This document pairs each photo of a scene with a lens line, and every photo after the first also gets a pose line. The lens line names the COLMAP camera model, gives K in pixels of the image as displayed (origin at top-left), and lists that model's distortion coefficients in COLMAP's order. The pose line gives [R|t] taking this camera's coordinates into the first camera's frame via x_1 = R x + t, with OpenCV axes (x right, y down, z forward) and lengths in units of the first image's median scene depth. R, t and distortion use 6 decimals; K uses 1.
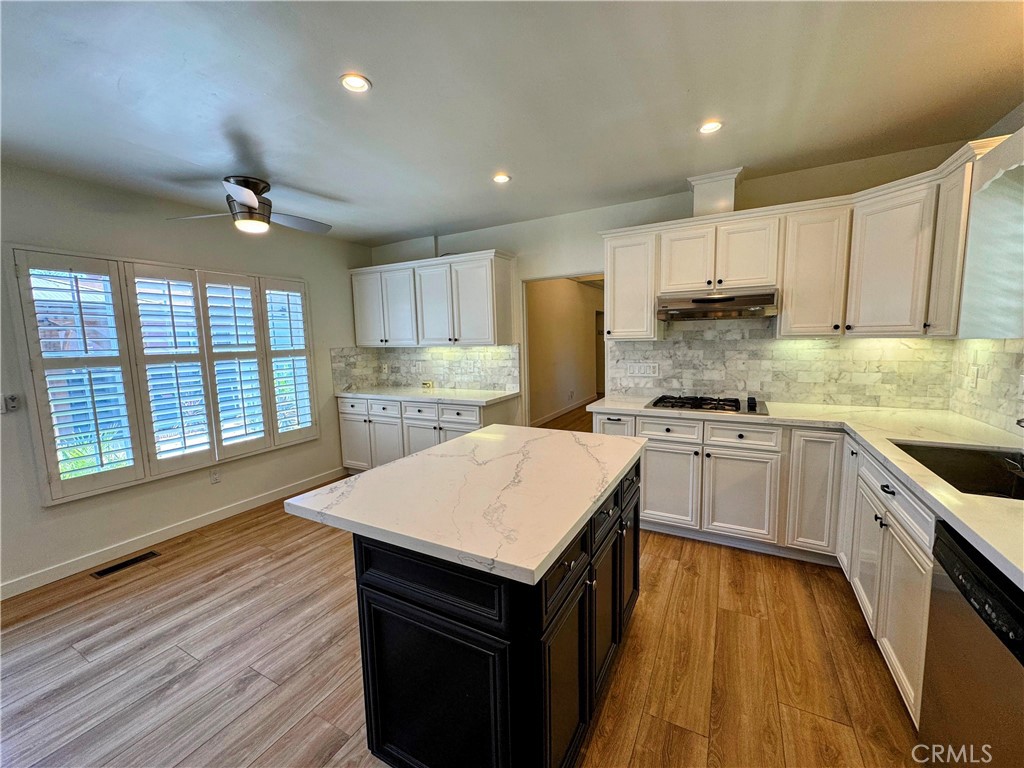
lens RADIAL K [[408.3, 0, 512.5], [0, 408.3, 385.9], [0, 0, 1]] dist [0.001447, 0.000552]
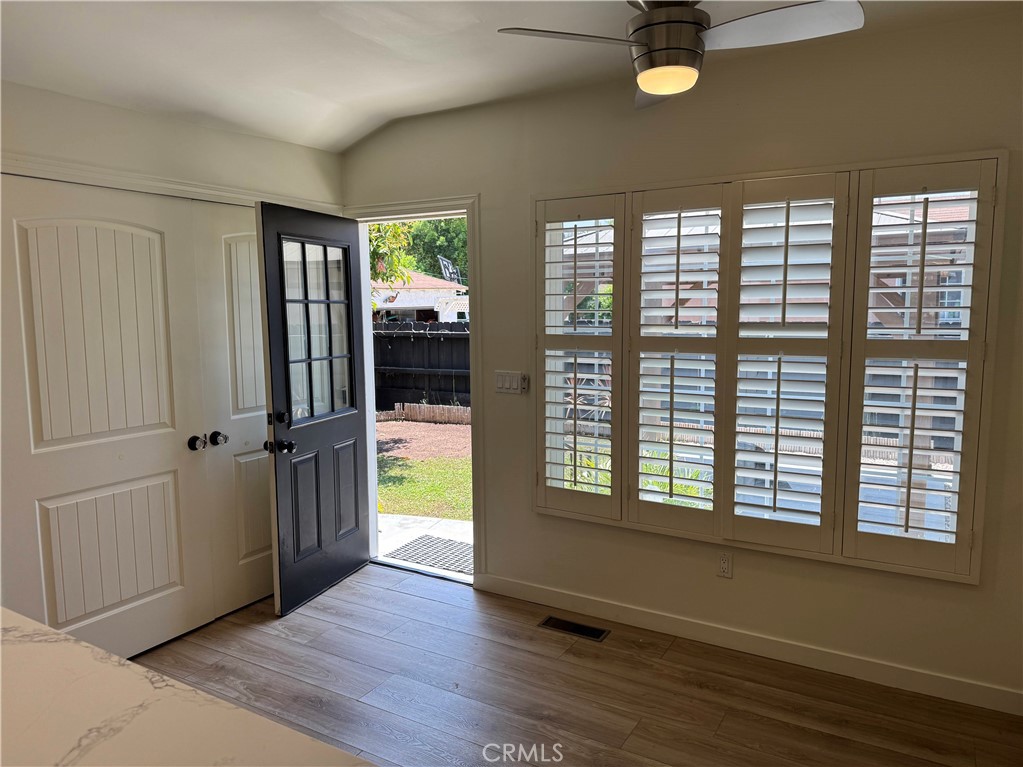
lens RADIAL K [[708.8, 0, 511.6], [0, 708.8, 378.7], [0, 0, 1]] dist [0.048109, 0.000928]
pose [[-0.018353, 0.125153, -0.991968, 0.205210], [-0.109887, 0.985872, 0.126417, -0.120876], [0.993775, 0.111324, -0.004341, 0.767217]]
